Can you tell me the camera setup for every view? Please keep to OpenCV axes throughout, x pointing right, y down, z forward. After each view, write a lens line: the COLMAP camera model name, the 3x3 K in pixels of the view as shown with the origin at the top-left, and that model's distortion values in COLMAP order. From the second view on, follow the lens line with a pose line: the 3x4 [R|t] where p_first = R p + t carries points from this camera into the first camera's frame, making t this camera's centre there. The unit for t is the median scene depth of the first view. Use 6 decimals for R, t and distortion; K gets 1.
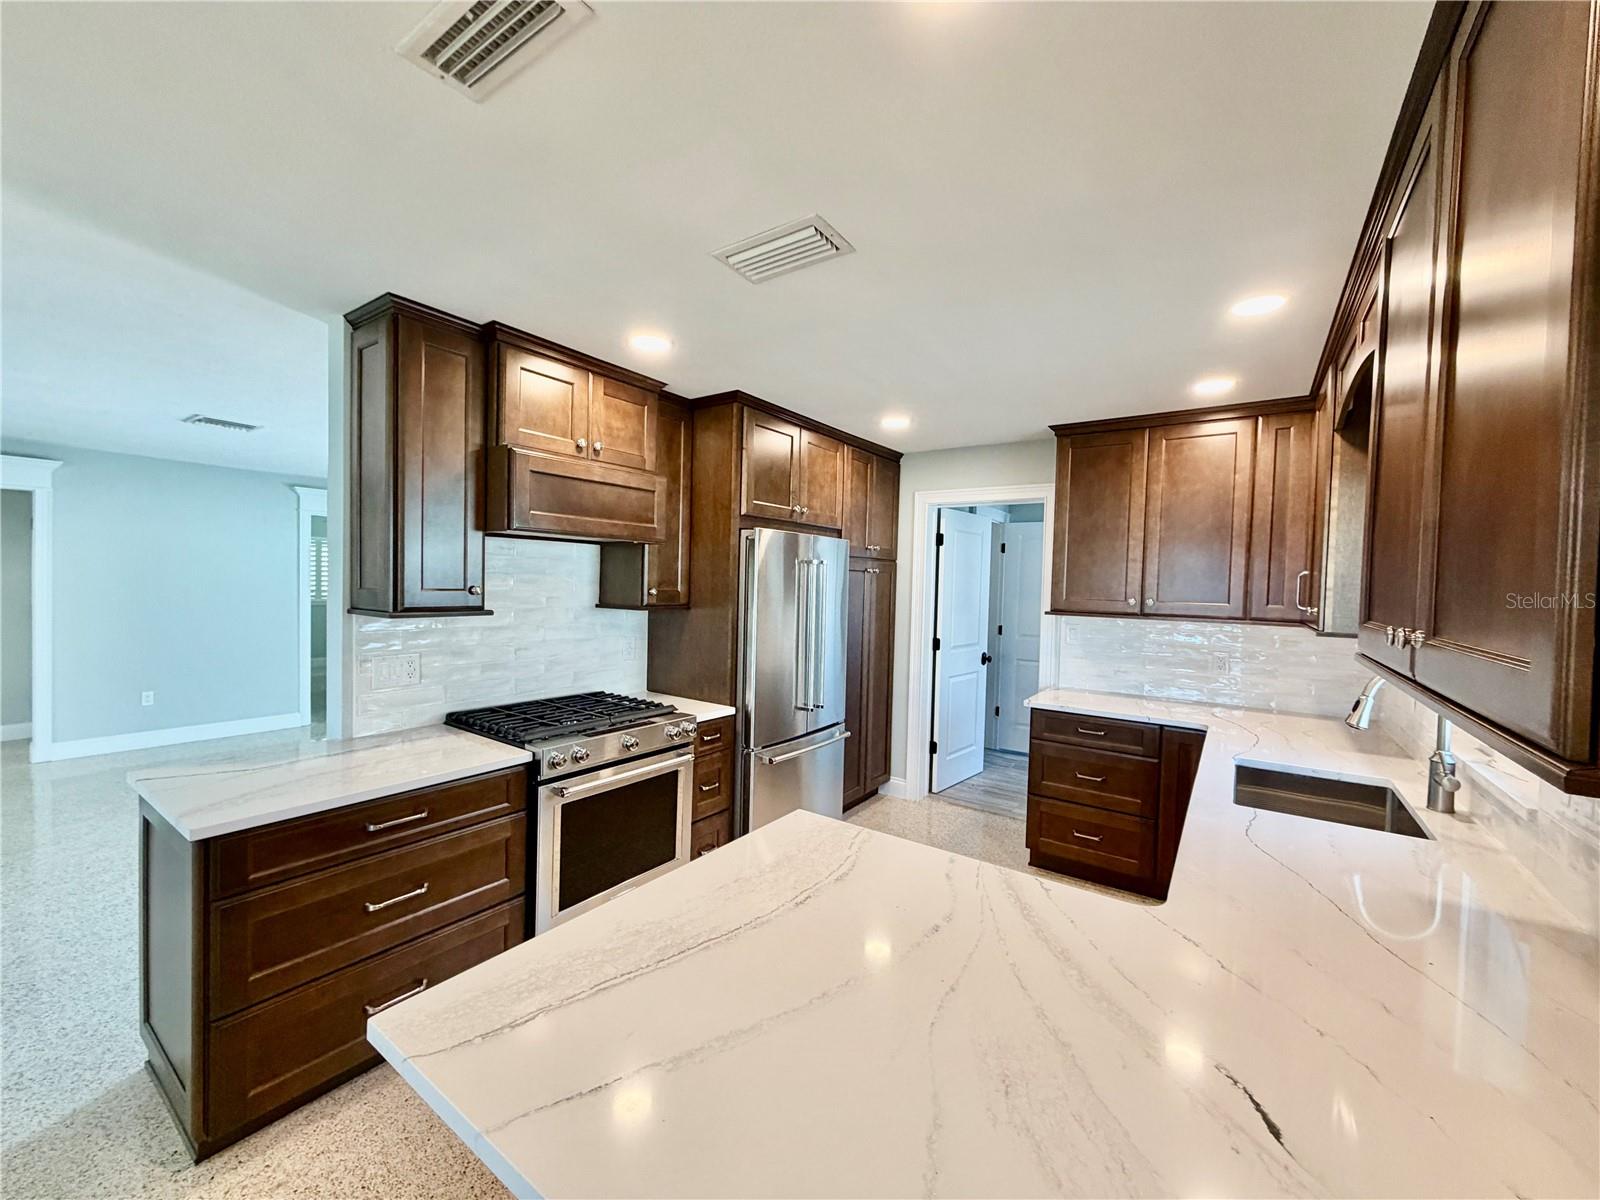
lens RADIAL K [[635.7, 0, 795.2], [0, 635.7, 600.8], [0, 0, 1]] dist [-0.000619, 0.000260]
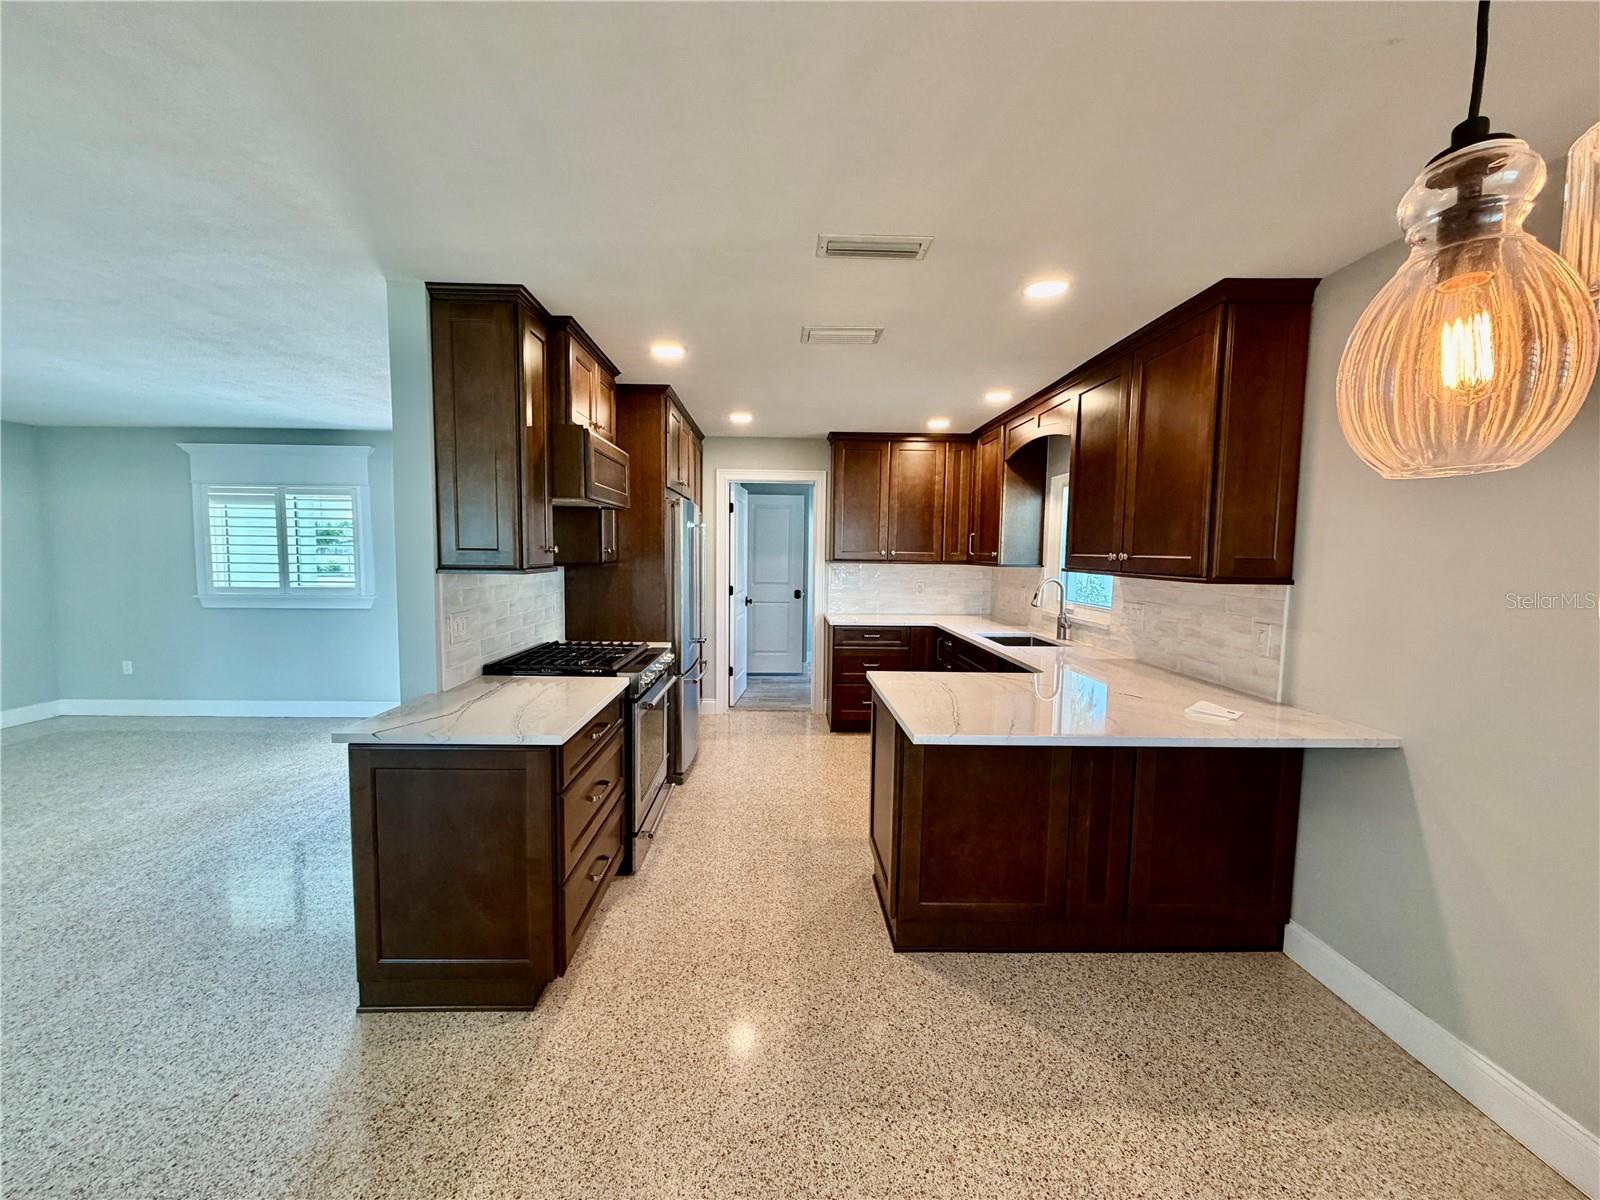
lens RADIAL K [[635.7, 0, 795.2], [0, 635.7, 600.8], [0, 0, 1]] dist [-0.000619, 0.000260]
pose [[0.801602, -0.062603, 0.594572, -0.611467], [0.026516, 0.997247, 0.069252, 0.006003], [-0.597270, -0.039747, 0.801055, -0.138035]]
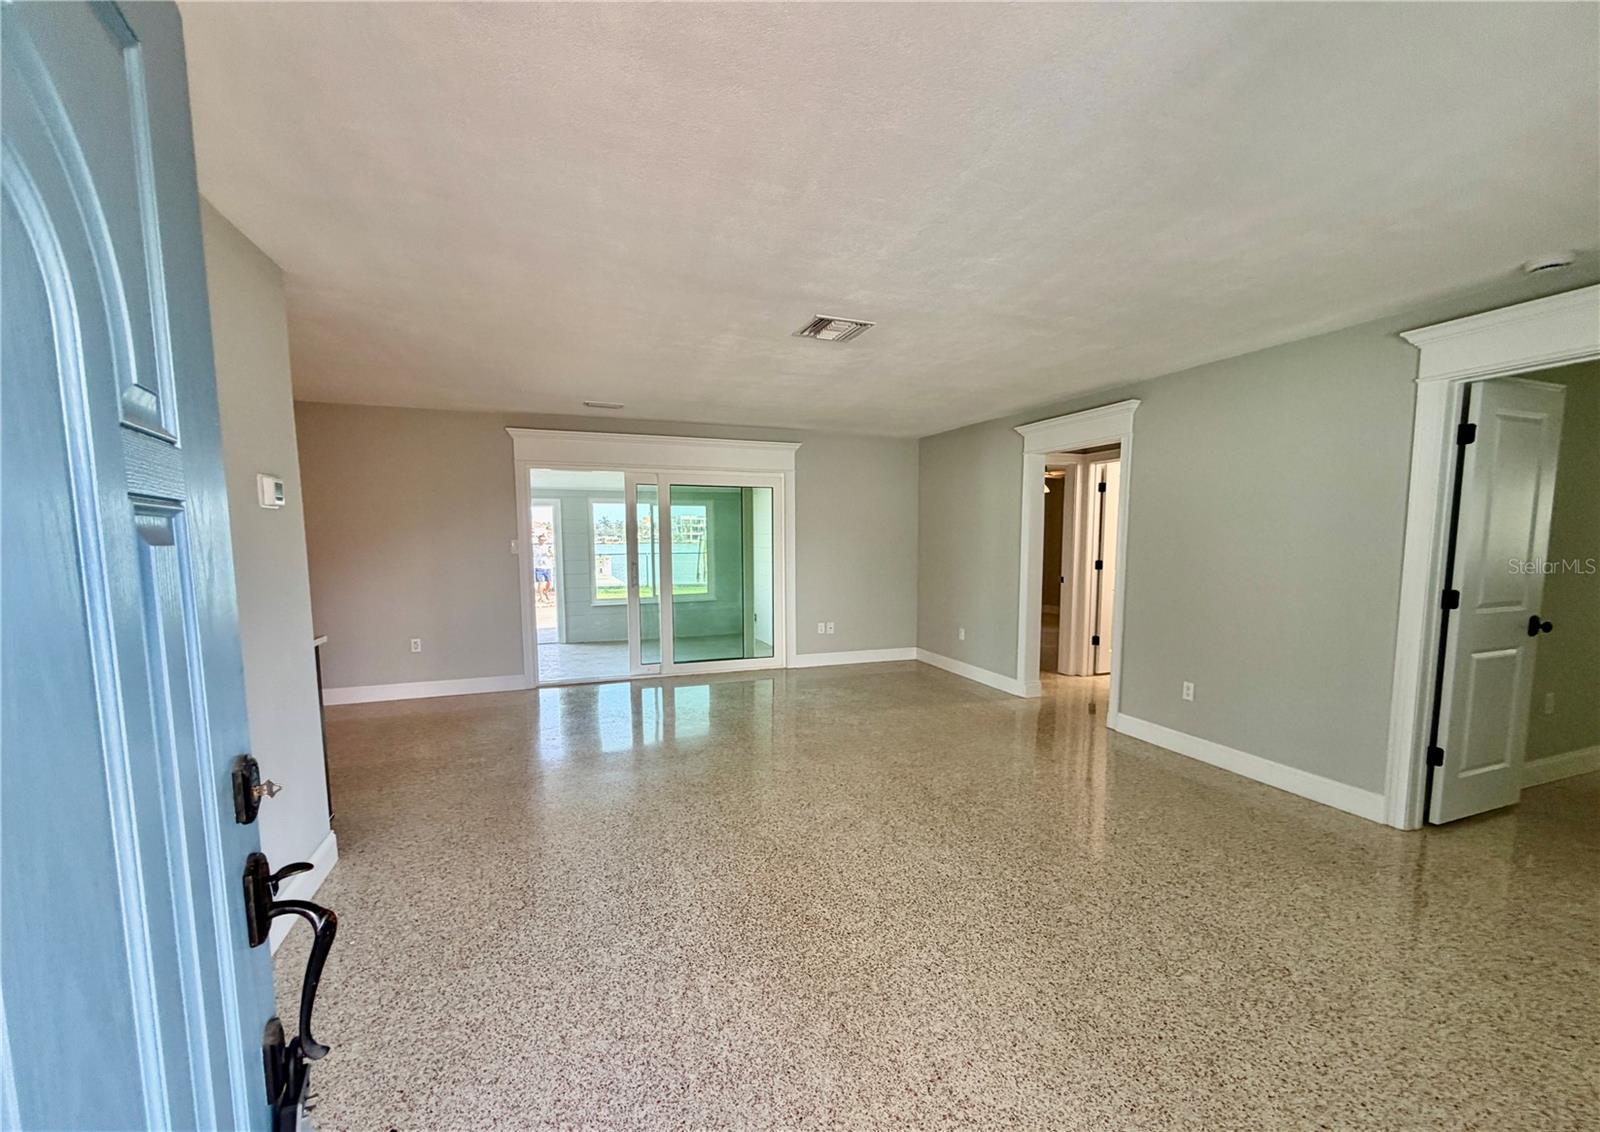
lens RADIAL K [[635.4, 0, 797.4], [0, 635.4, 601.9], [0, 0, 1]] dist [0.000538, 0.000025]
pose [[-0.565598, 0.057322, -0.822687, -0.227264], [-0.037665, 0.994745, 0.095205, -0.011406], [0.823821, 0.084835, -0.560466, 1.706019]]
